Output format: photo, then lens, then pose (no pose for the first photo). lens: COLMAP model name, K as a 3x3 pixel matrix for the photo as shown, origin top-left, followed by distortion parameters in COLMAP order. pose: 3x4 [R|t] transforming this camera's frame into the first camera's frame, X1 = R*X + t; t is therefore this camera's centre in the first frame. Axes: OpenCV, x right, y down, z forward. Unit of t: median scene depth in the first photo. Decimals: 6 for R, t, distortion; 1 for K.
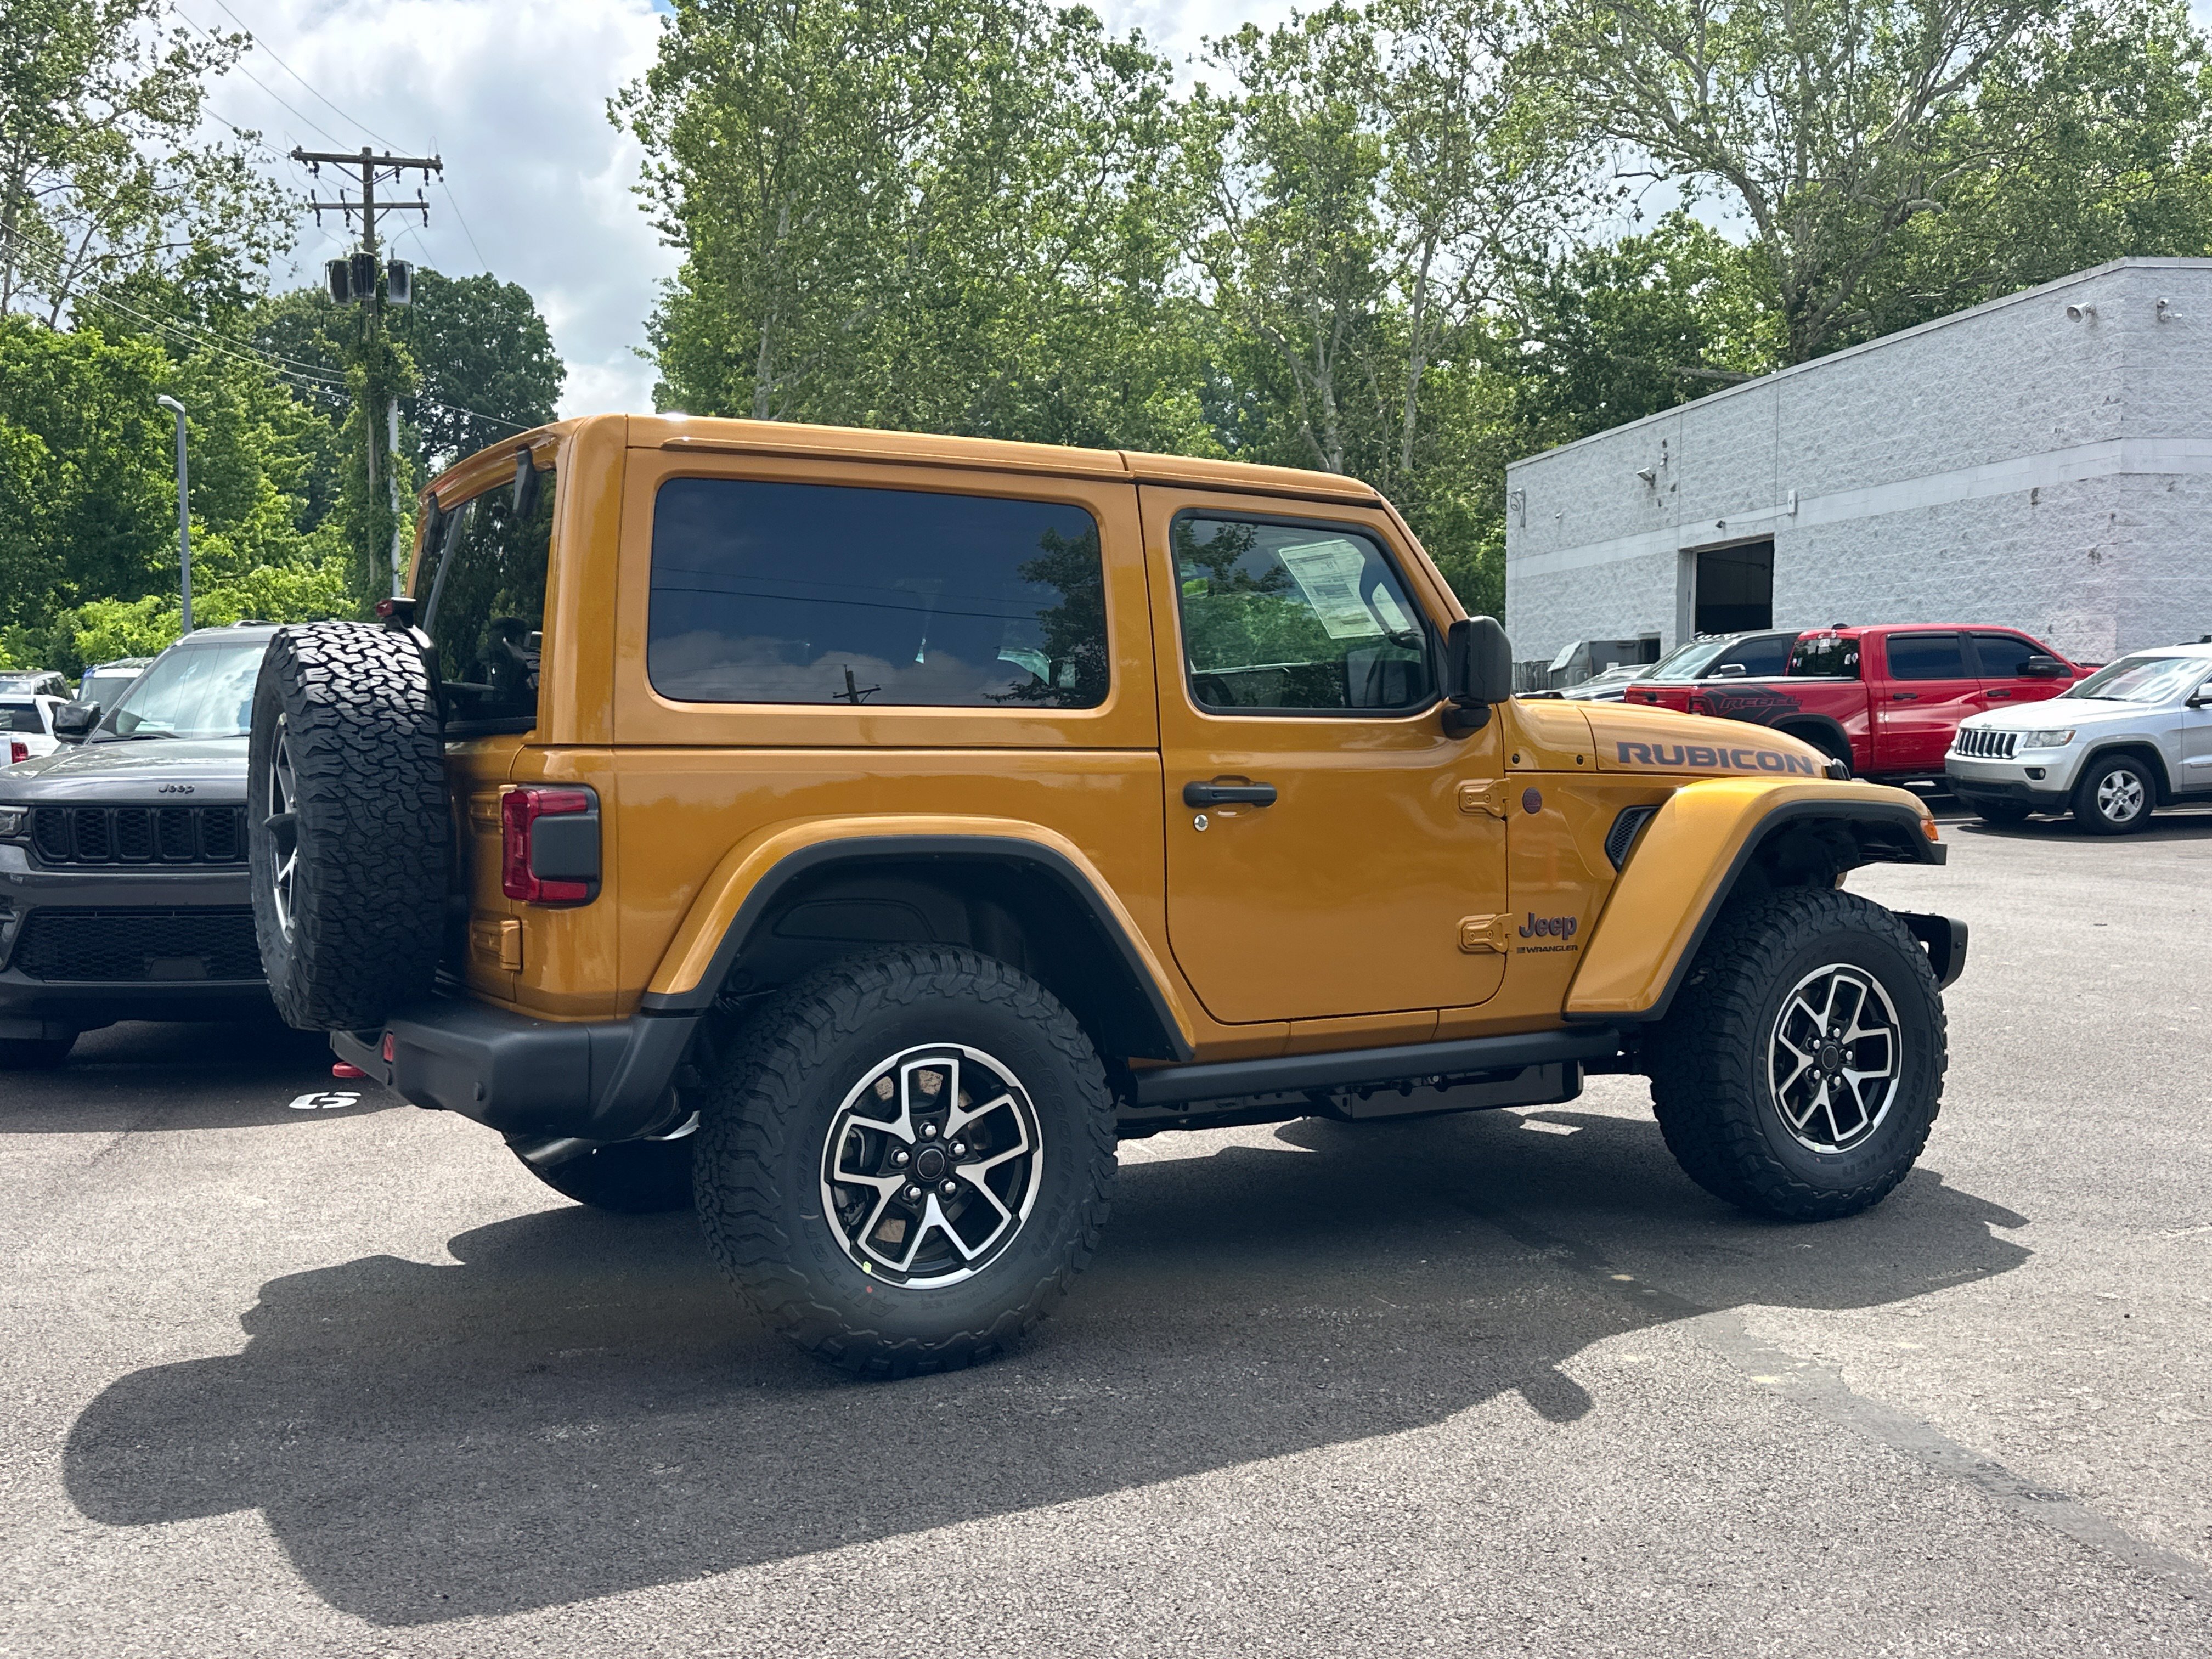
lens RADIAL K [[2048.6, 0, 1085.6], [0, 2048.6, 854.9], [0, 0, 1]] dist [0.190538, -0.401527]
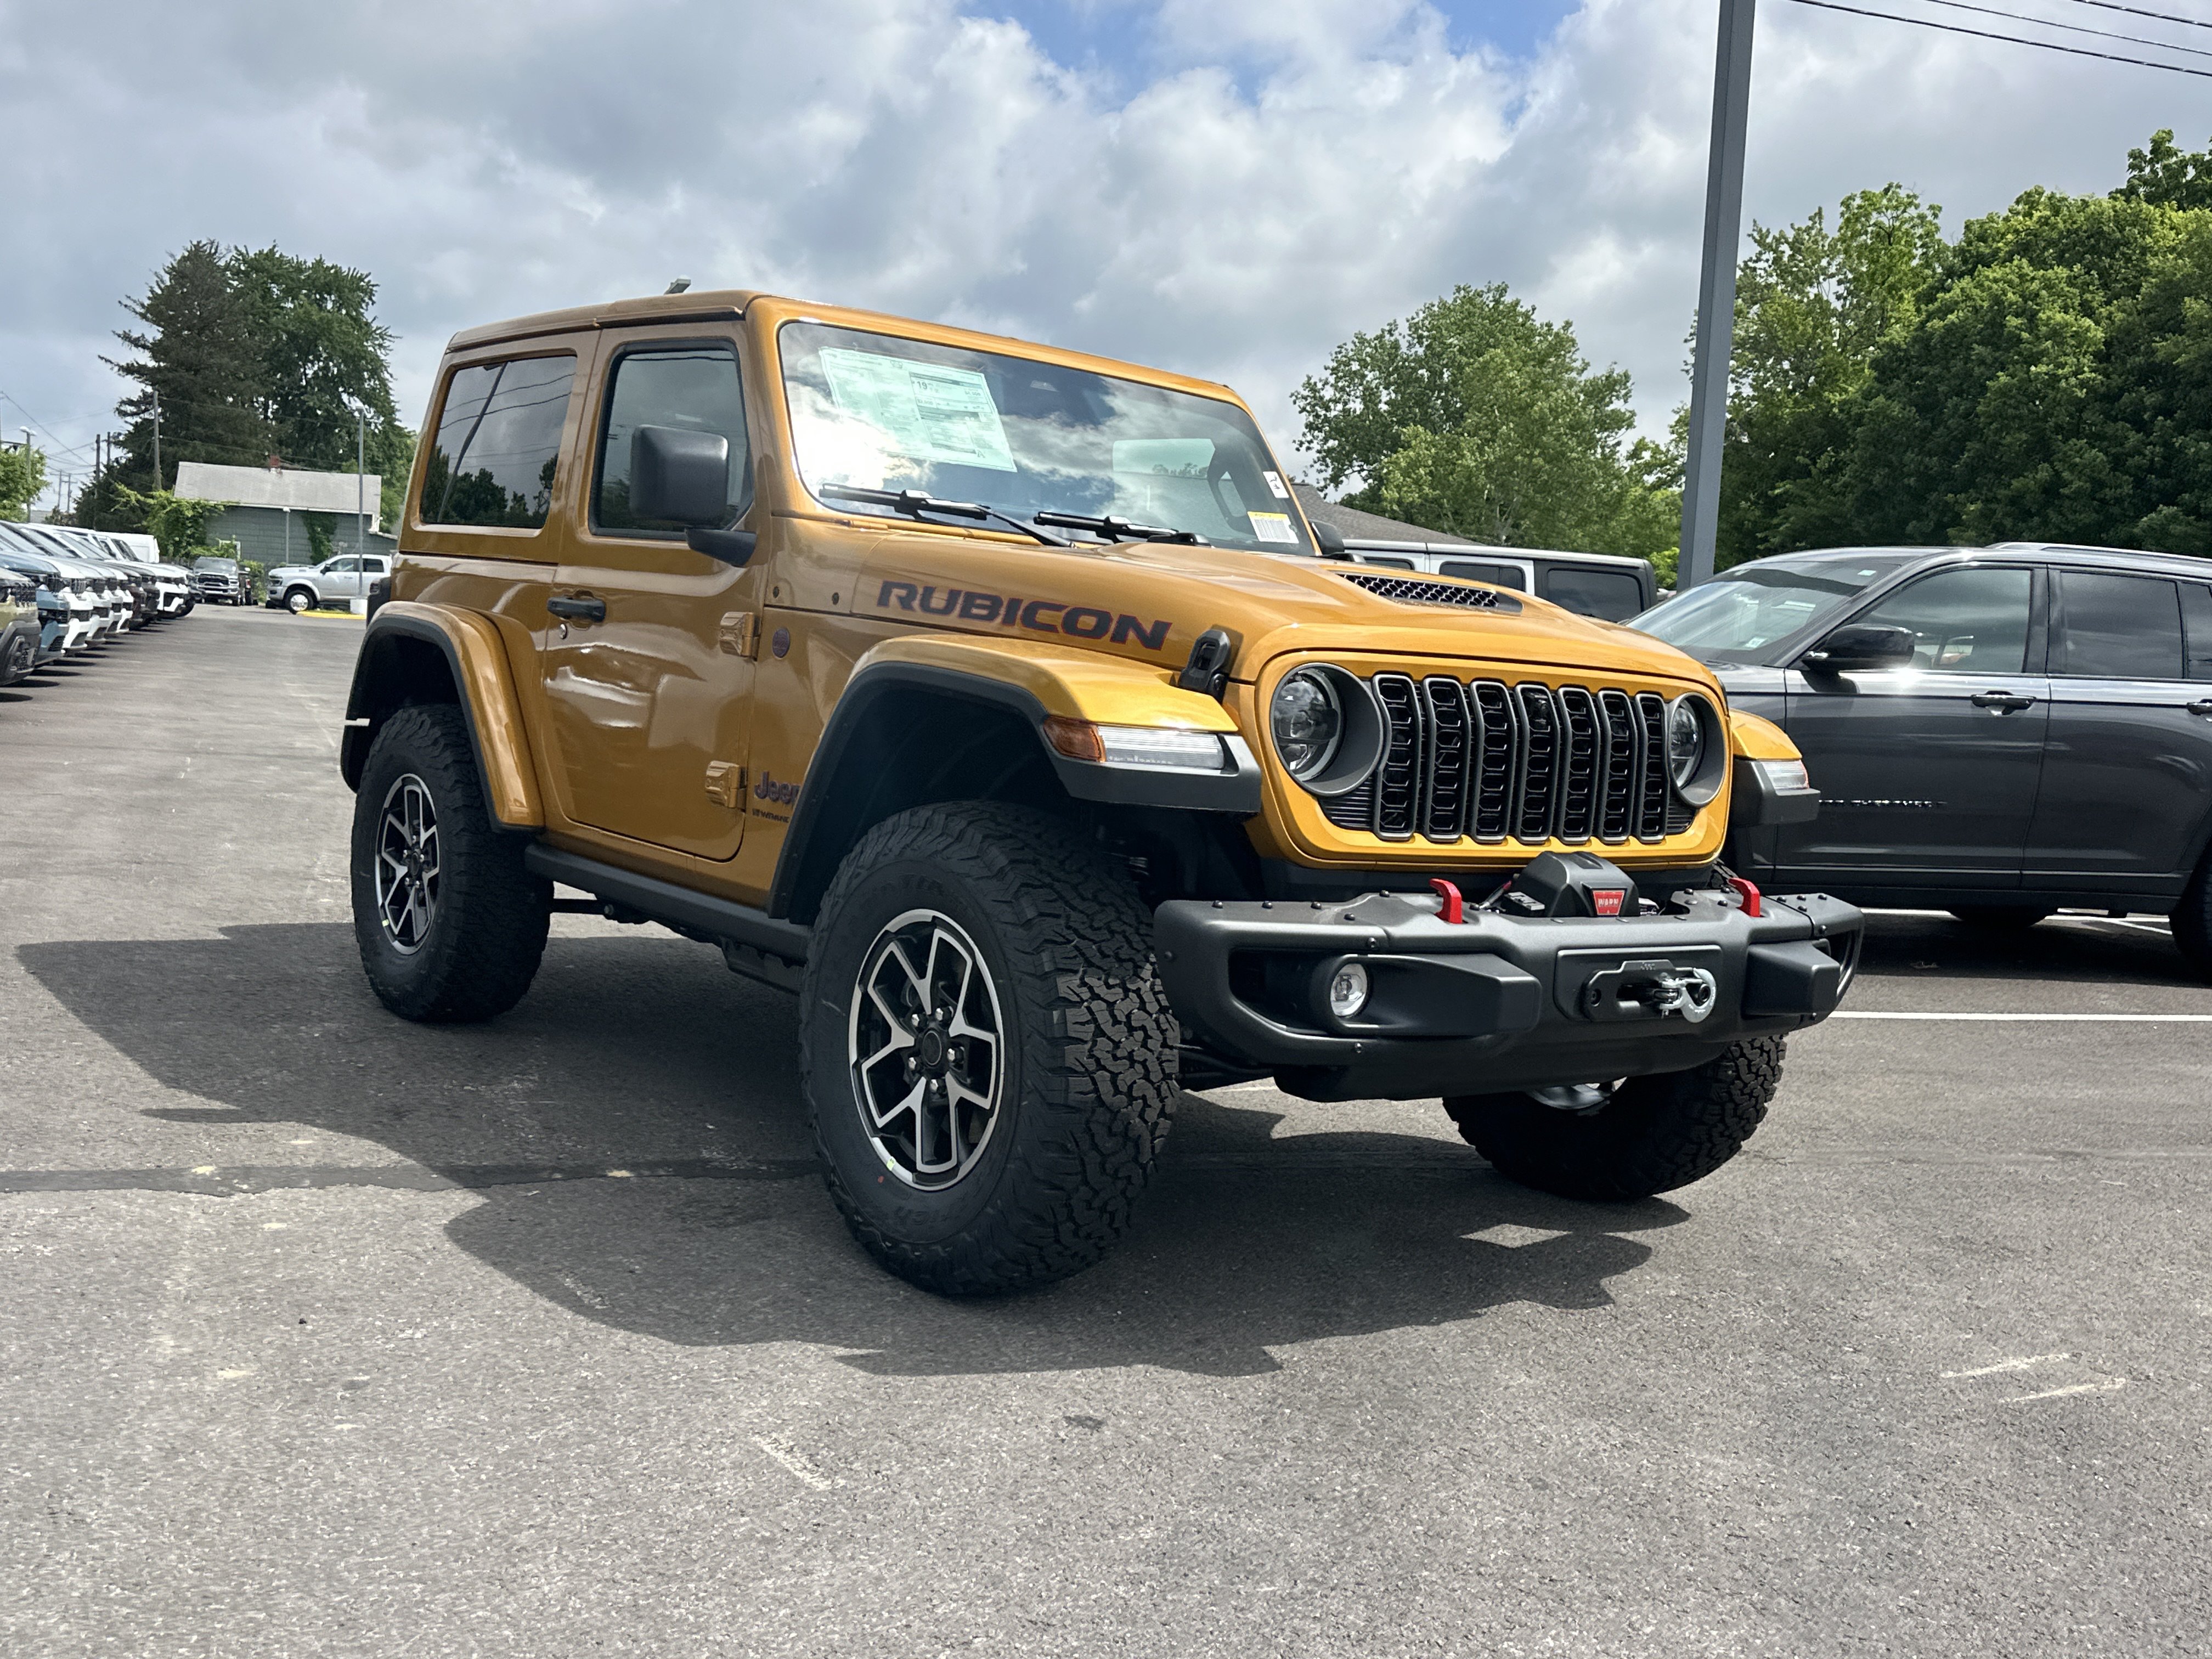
lens RADIAL K [[2054.6, 0, 1083.7], [0, 2054.6, 839.4], [0, 0, 1]] dist [0.161110, -0.300433]
pose [[0.136033, 0.112519, -0.984294, 1.026734], [-0.130408, 0.986918, 0.094797, -0.040451], [0.982084, 0.115464, 0.148927, 0.949728]]
